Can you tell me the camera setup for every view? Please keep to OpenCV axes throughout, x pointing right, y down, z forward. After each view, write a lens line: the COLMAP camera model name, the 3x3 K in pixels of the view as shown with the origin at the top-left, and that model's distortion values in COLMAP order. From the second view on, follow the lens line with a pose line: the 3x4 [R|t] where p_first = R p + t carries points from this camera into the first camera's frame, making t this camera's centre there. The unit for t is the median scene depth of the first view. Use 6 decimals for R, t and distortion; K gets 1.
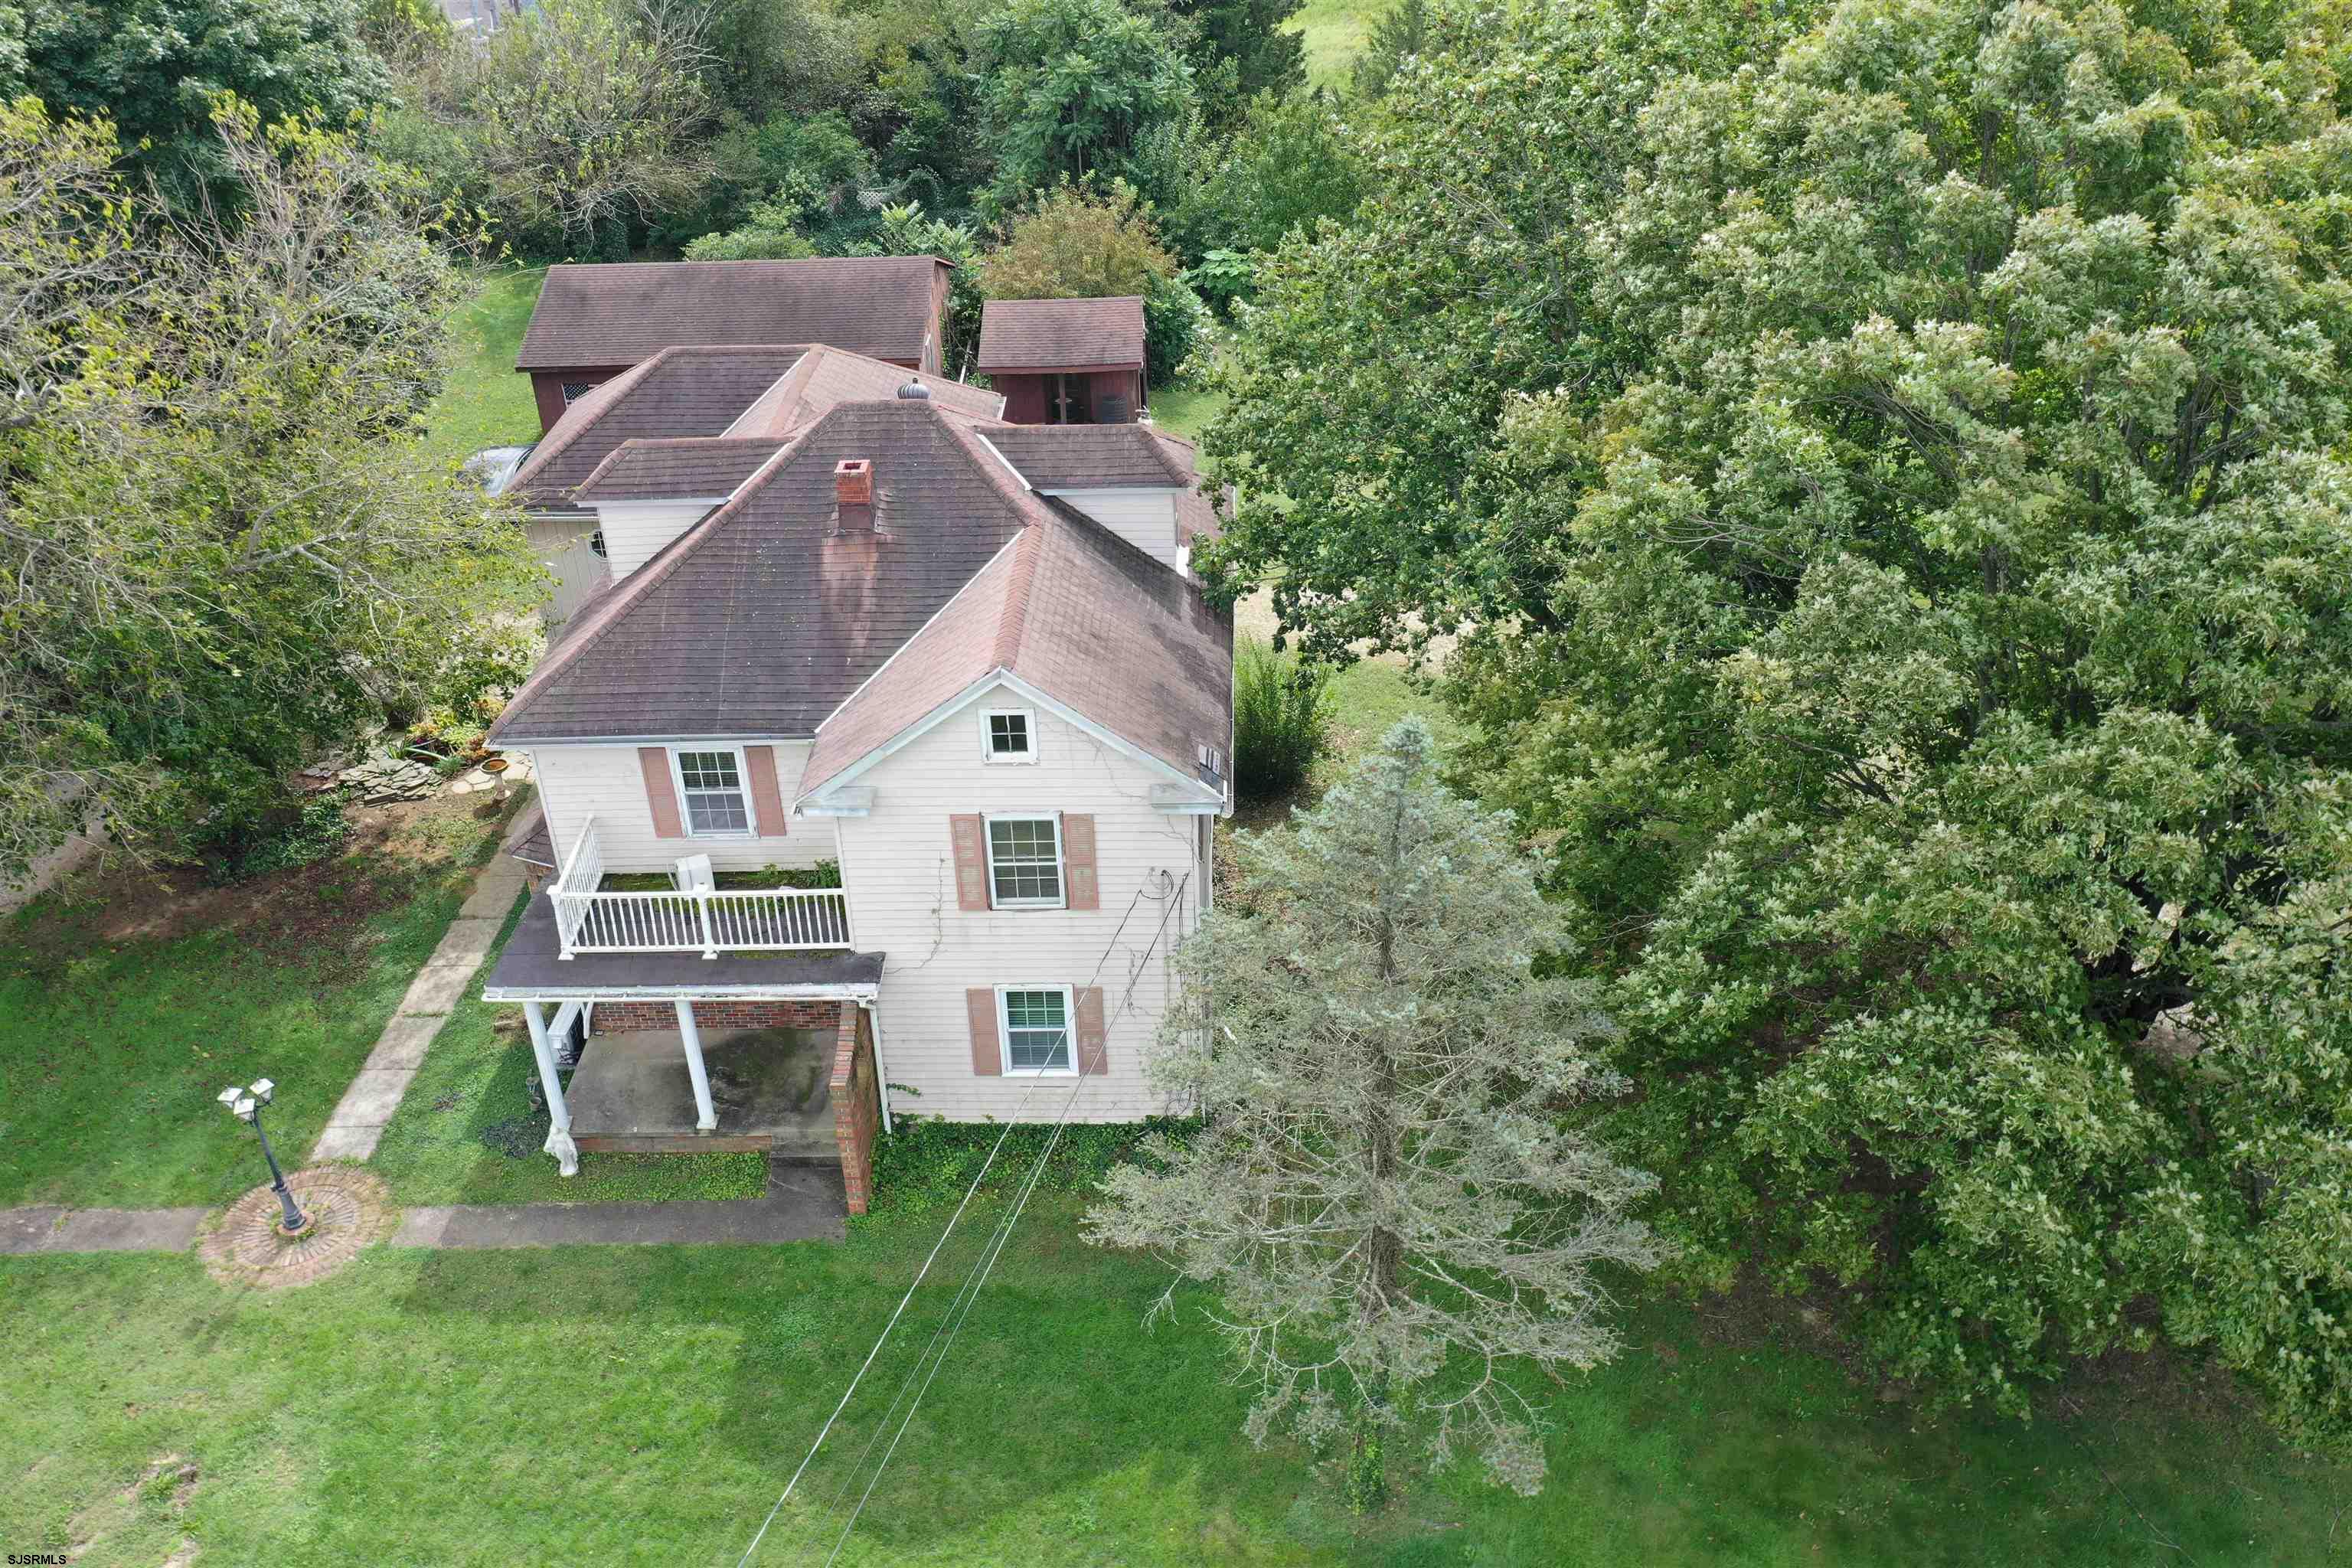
lens RADIAL K [[1777.9, 0, 1176.0], [0, 1777.9, 784.0], [0, 0, 1]] dist [-0.022757, 0.004807]
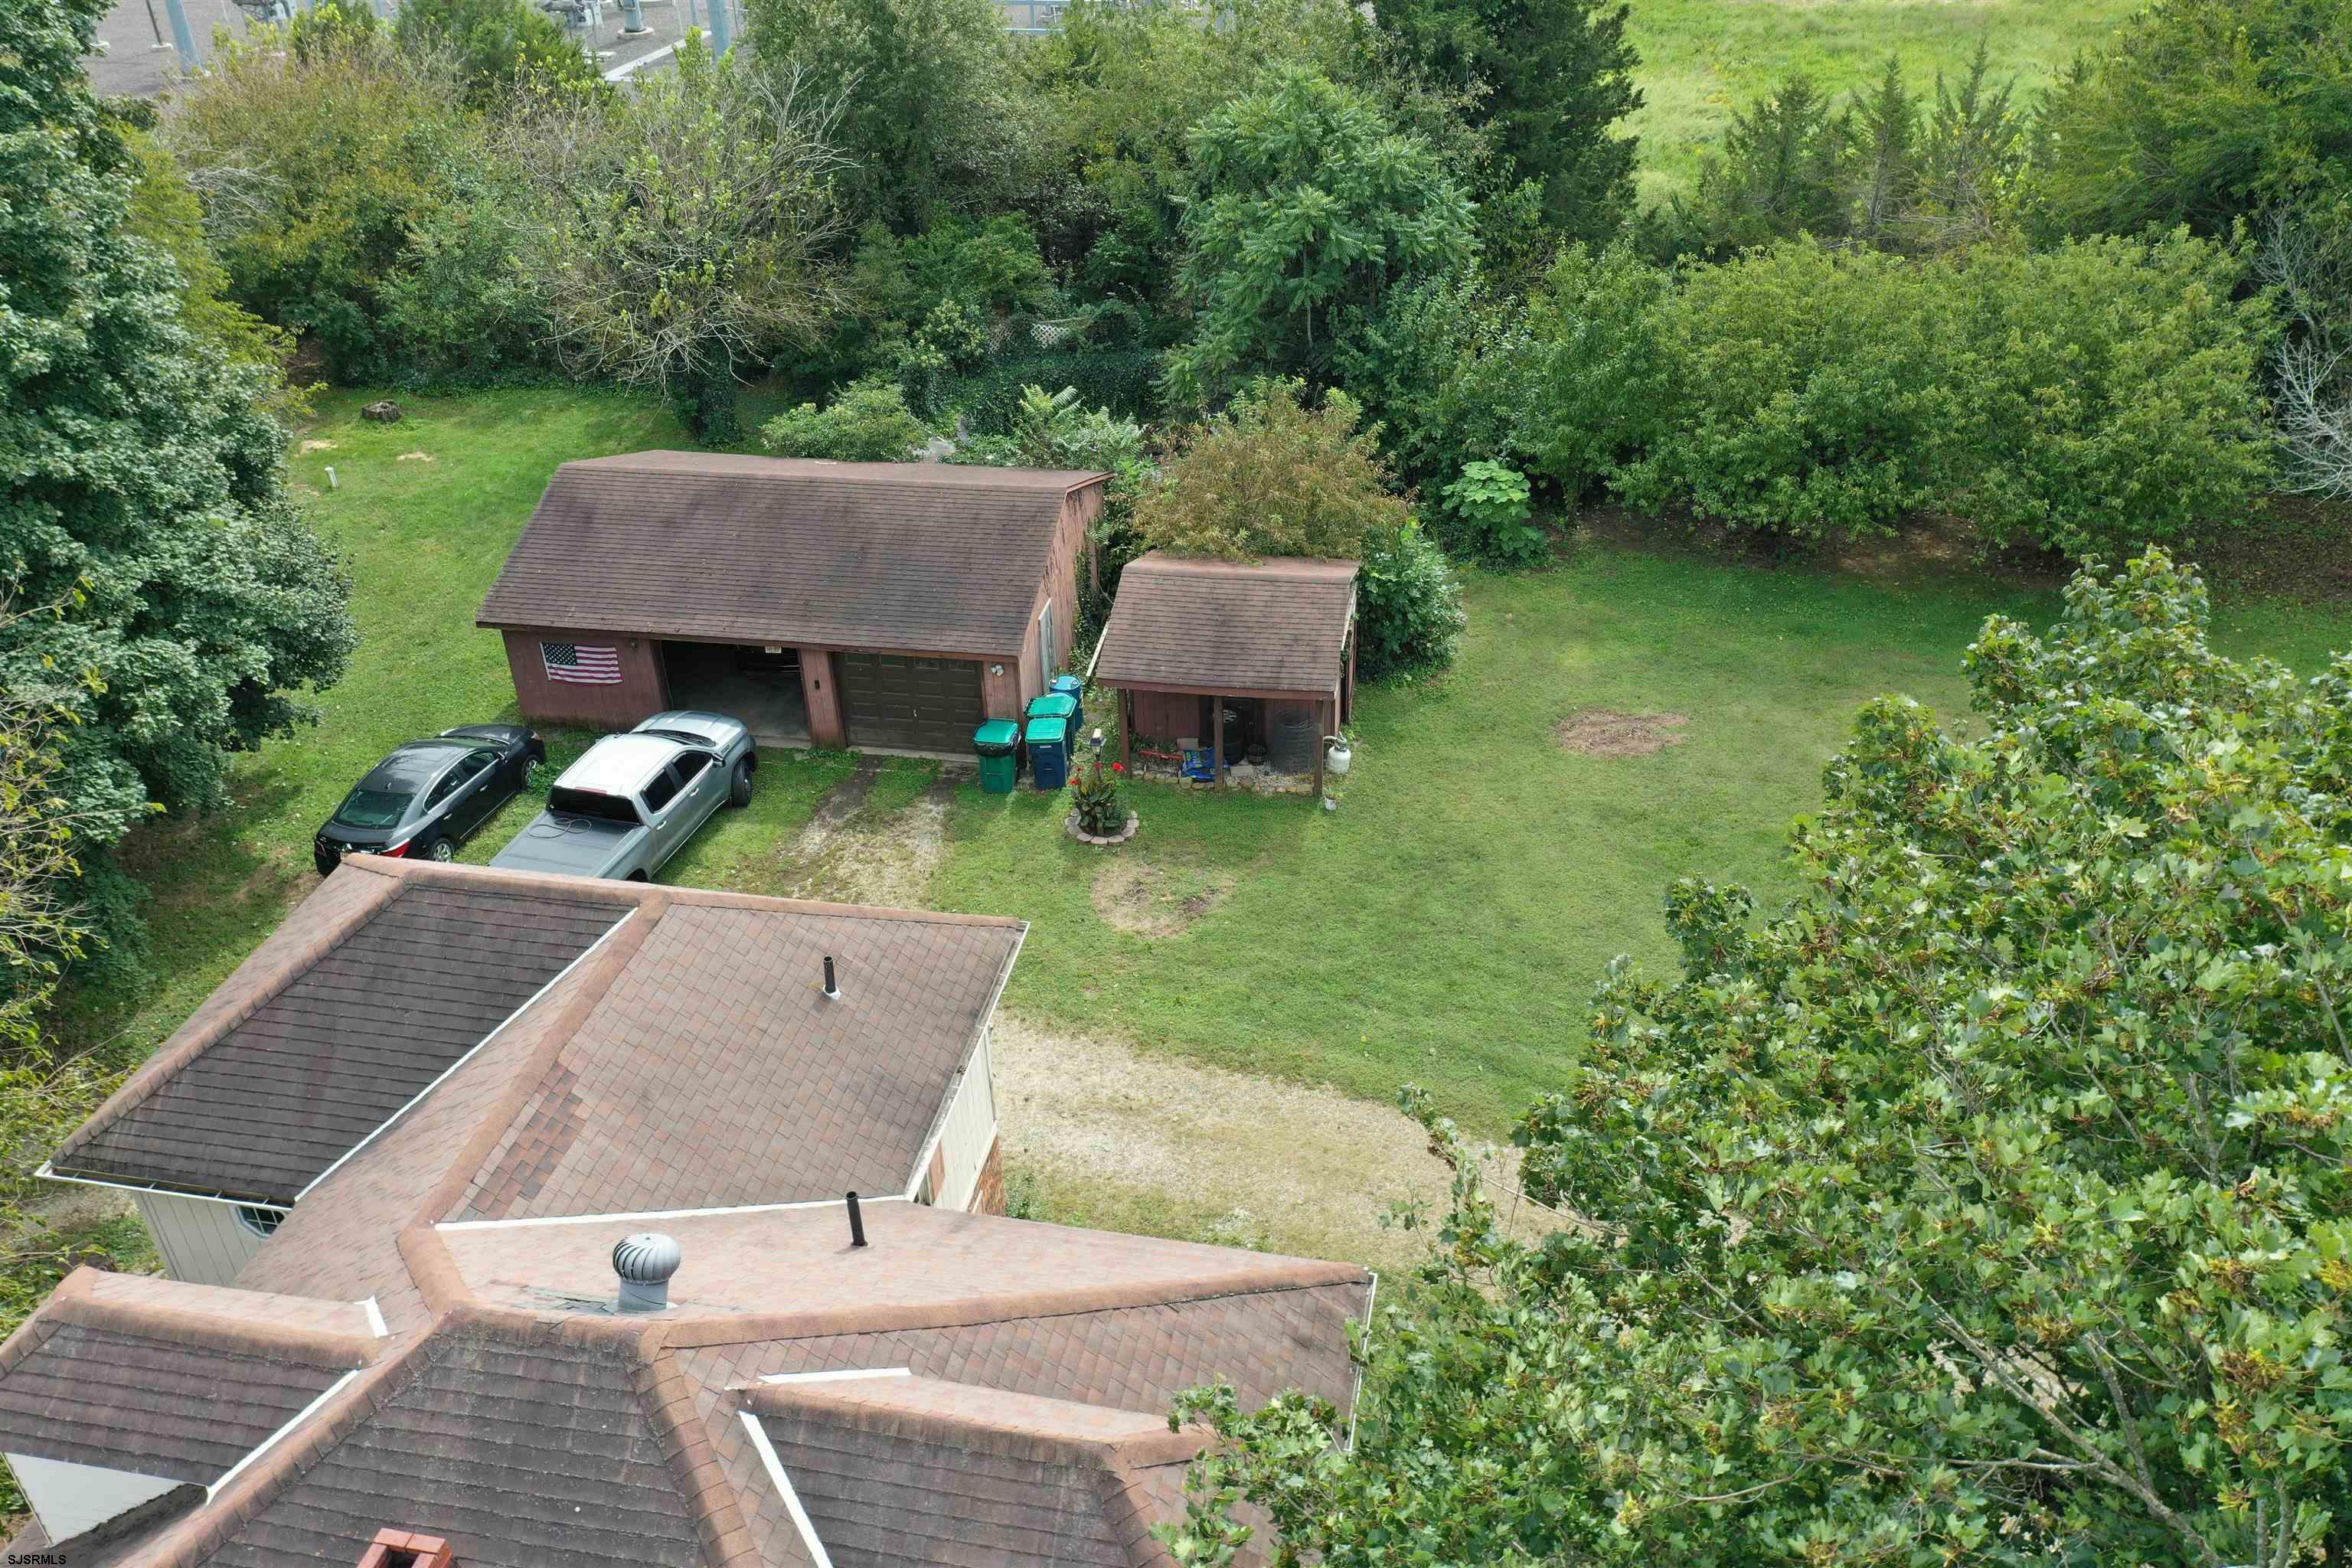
lens RADIAL K [[1777.9, 0, 1176.0], [0, 1777.9, 784.0], [0, 0, 1]] dist [-0.022757, 0.004807]
pose [[0.983711, 0.097812, -0.150817, 0.050040], [-0.095721, 0.995185, 0.021079, -0.391292], [0.152153, -0.006300, 0.988337, 0.594958]]
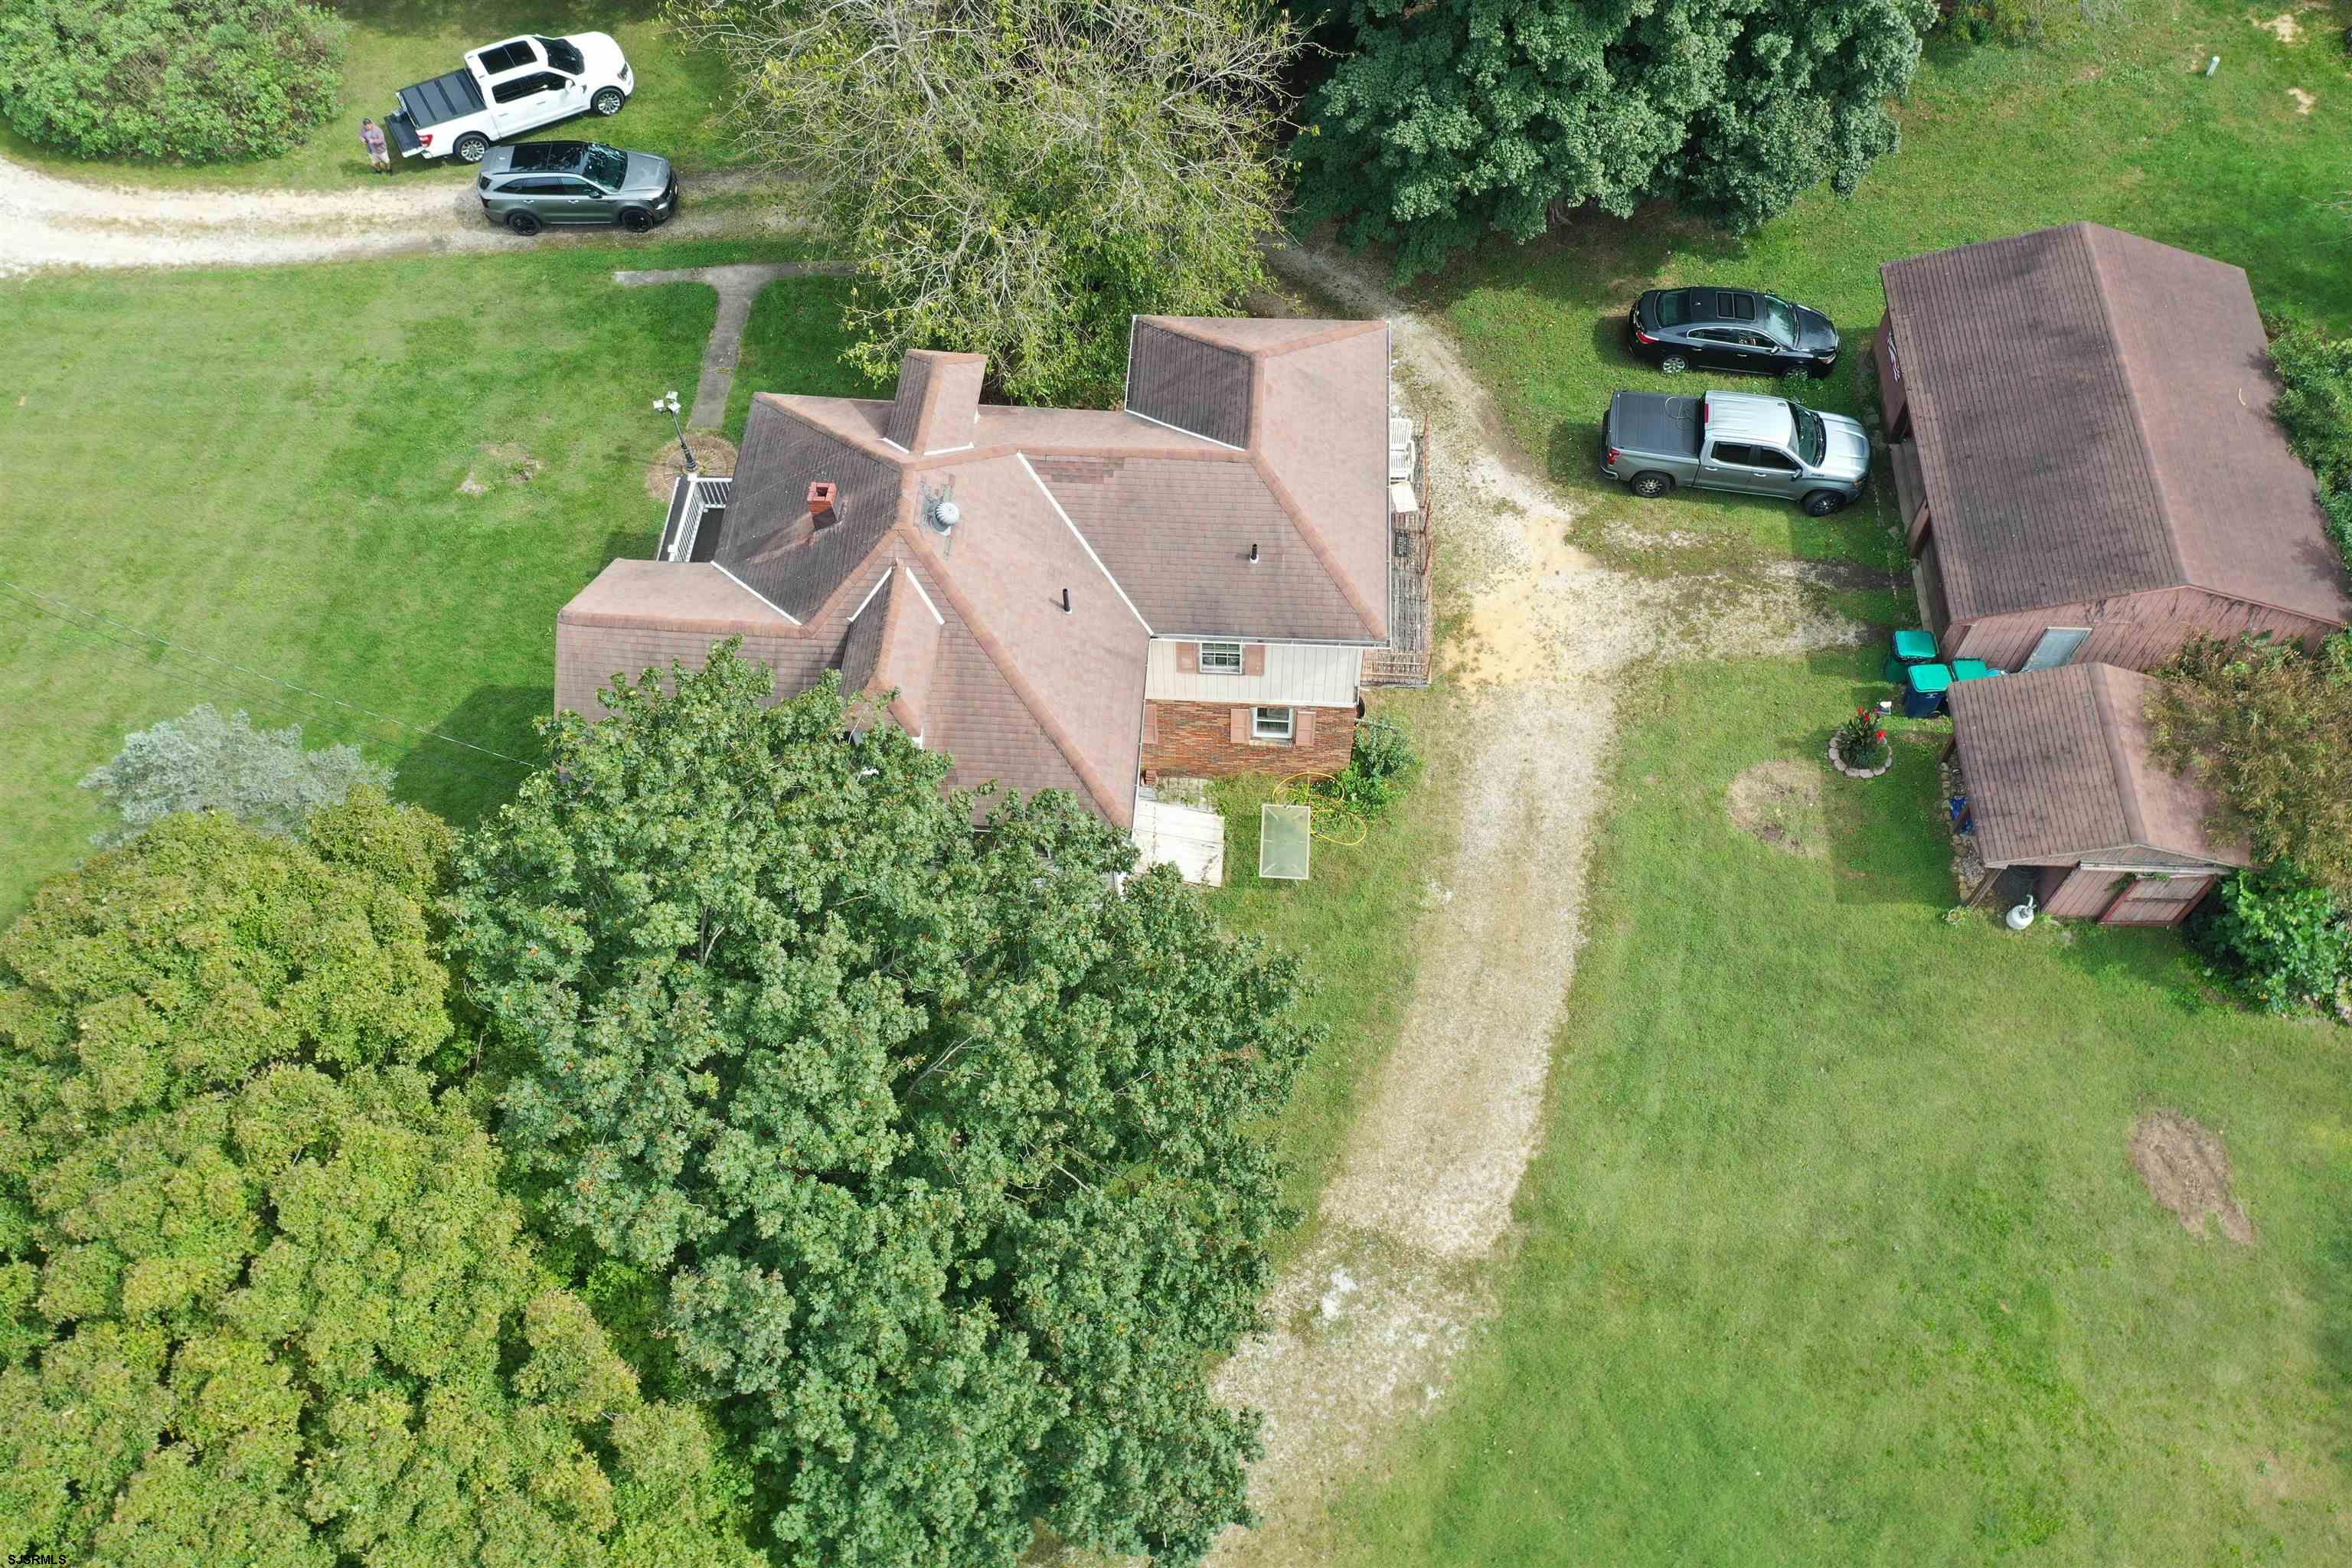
lens RADIAL K [[1777.9, 0, 1176.0], [0, 1777.9, 784.0], [0, 0, 1]] dist [-0.022757, 0.004807]
pose [[-0.049850, 0.864642, -0.499909, 0.610730], [-0.512121, 0.407594, 0.756042, -1.153118], [0.857466, 0.293703, 0.422483, 0.697653]]
